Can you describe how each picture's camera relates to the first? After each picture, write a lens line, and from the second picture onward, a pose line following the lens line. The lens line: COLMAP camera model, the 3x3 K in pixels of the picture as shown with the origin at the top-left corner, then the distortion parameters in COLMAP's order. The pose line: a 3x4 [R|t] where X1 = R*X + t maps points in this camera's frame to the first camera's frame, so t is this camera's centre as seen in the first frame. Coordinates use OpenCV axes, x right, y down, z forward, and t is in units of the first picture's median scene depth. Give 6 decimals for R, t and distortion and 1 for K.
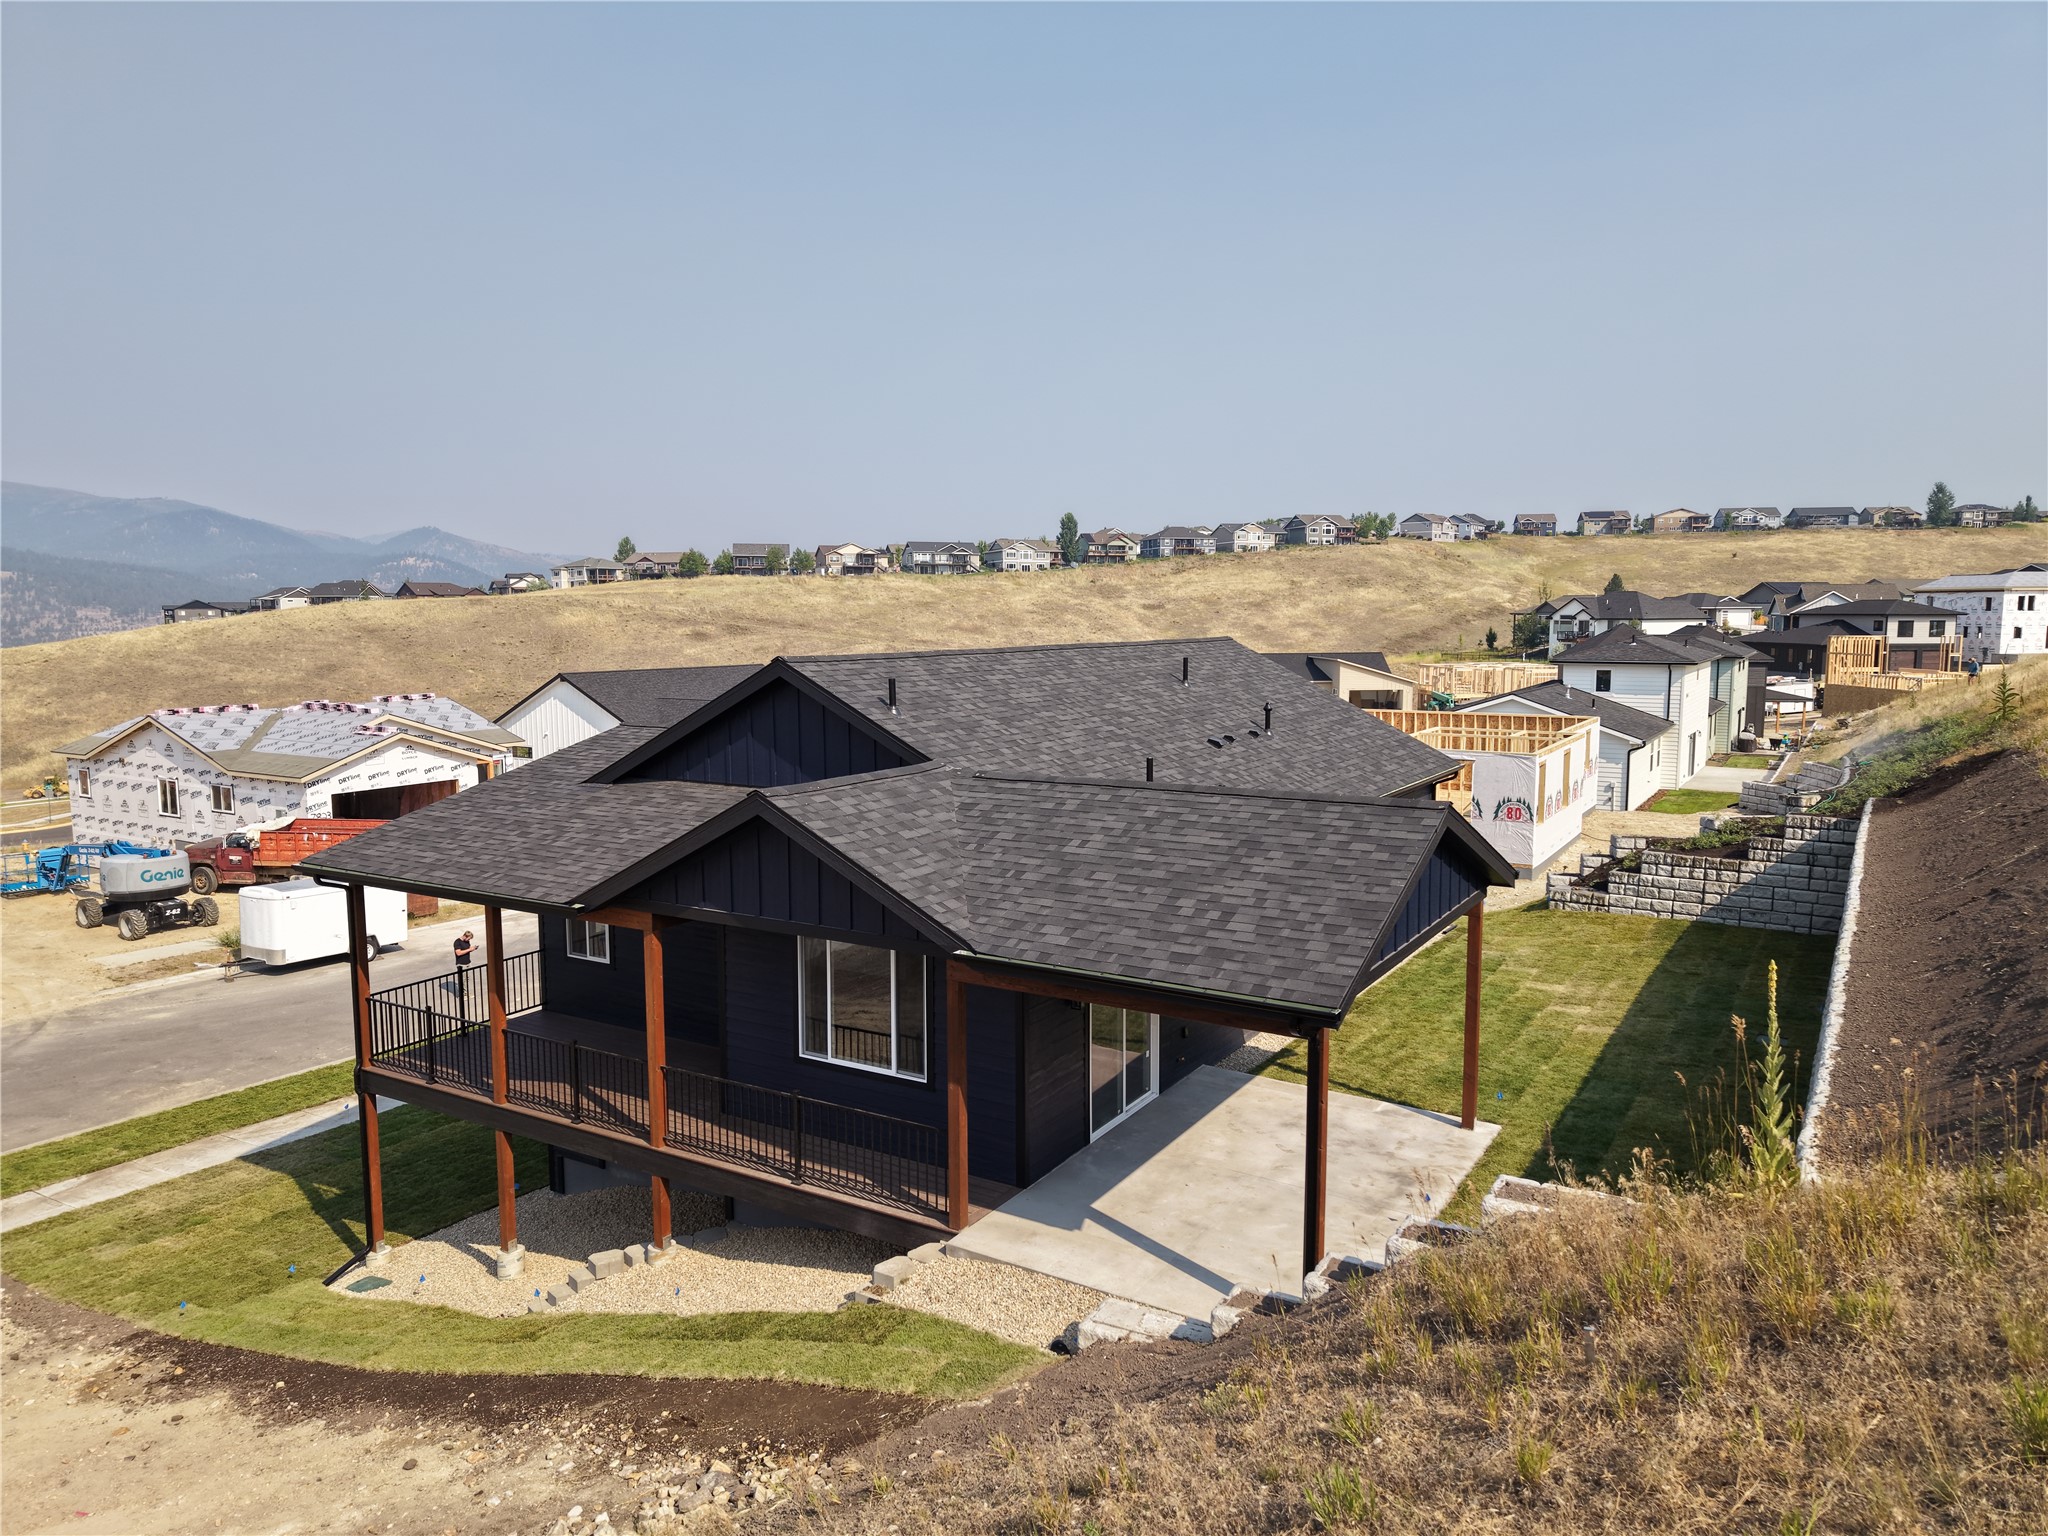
lens RADIAL K [[1357.0, 0, 1025.3], [0, 1357.0, 778.6], [0, 0, 1]] dist [0.047478, -0.051037]
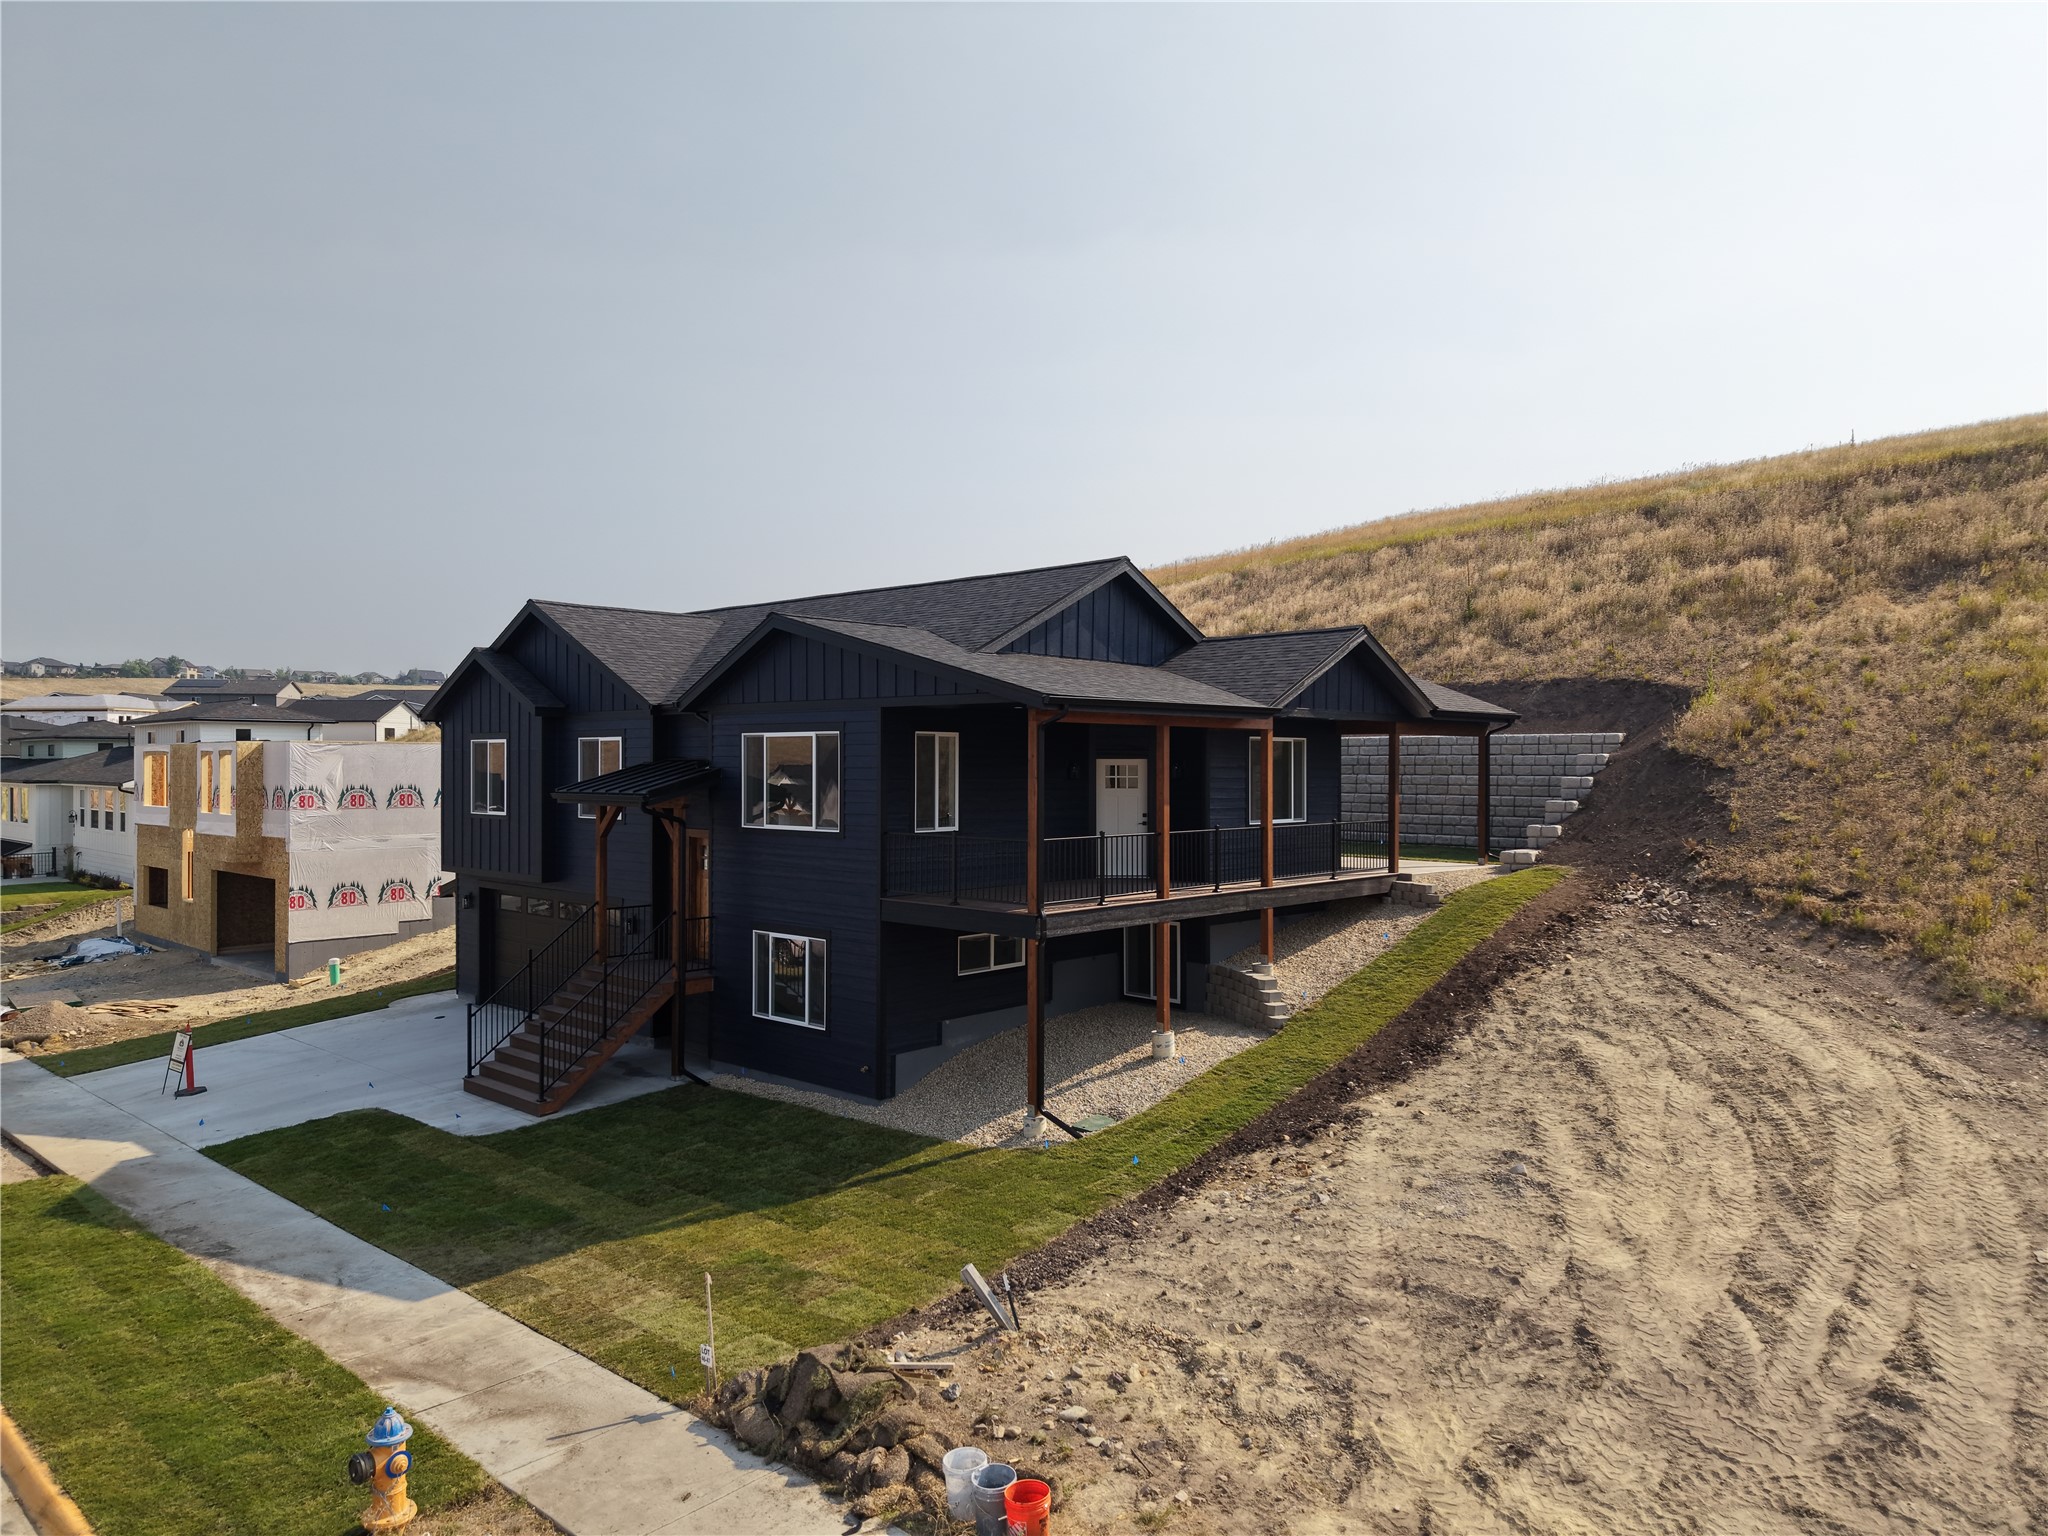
lens RADIAL K [[1357.0, 0, 1025.3], [0, 1357.0, 778.6], [0, 0, 1]] dist [0.047478, -0.051037]
pose [[0.179809, -0.004573, 0.983691, -0.093999], [0.119780, 0.992650, -0.017280, 0.008886], [-0.976382, 0.120934, 0.179035, 0.054178]]
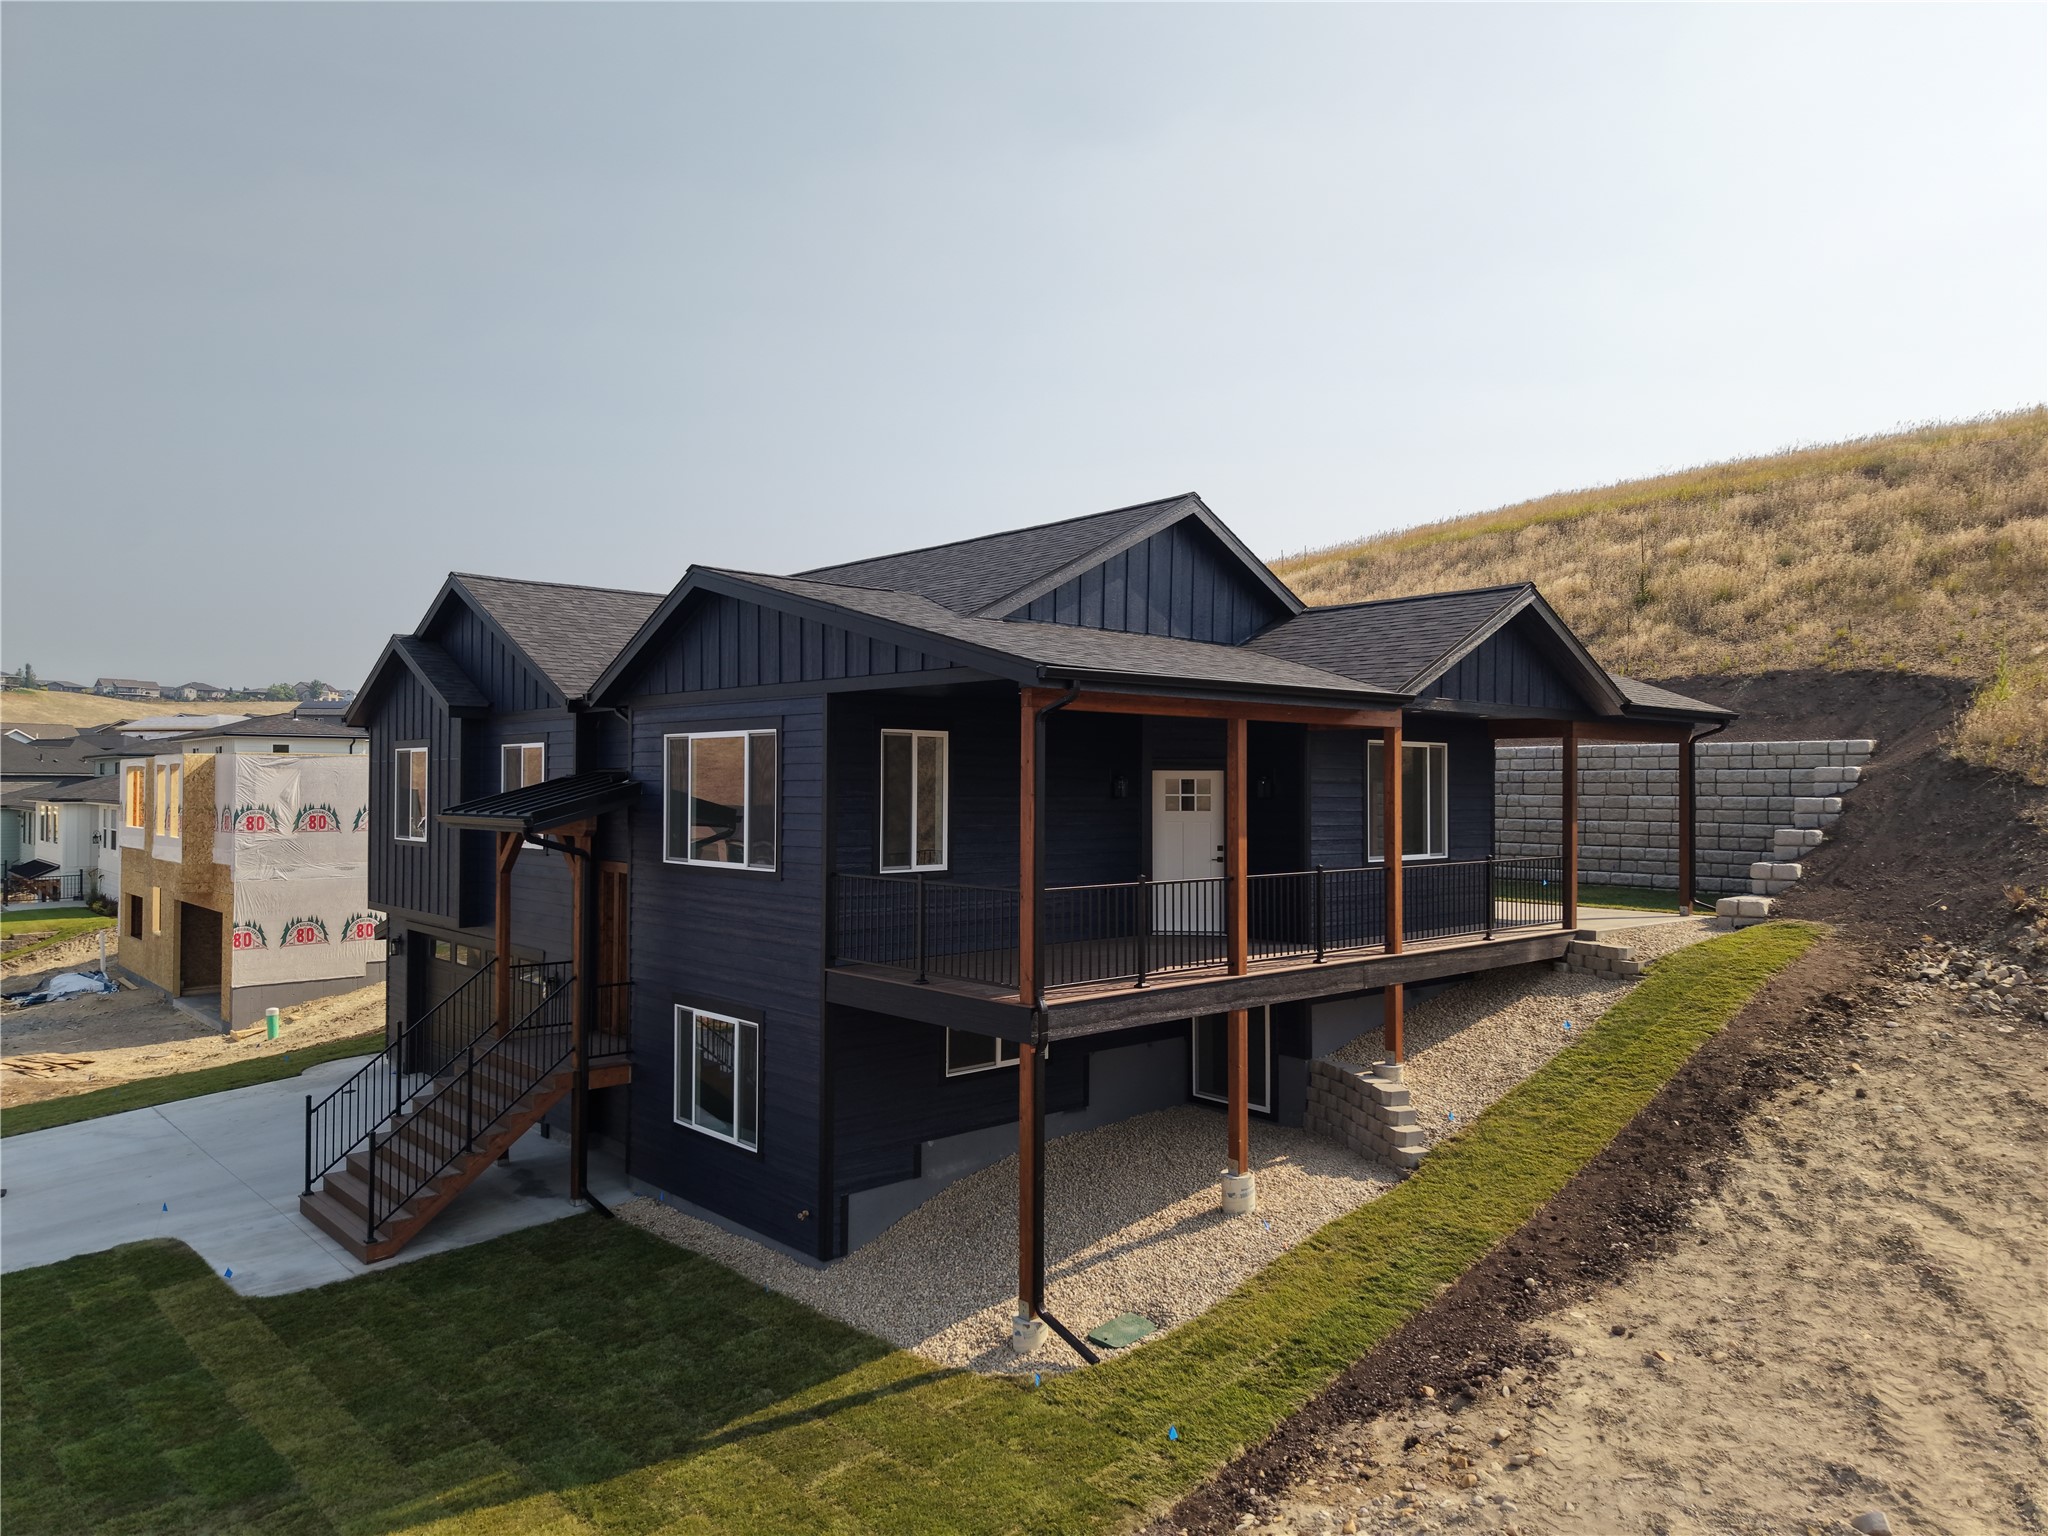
lens RADIAL K [[1356.6, 0, 1028.8], [0, 1356.6, 765.0], [0, 0, 1]] dist [0.006441, 0.001448]
pose [[0.261247, 0.021318, 0.965037, -0.071835], [0.115146, 0.991929, -0.053084, 0.009092], [-0.958380, 0.124988, 0.256683, 0.054442]]
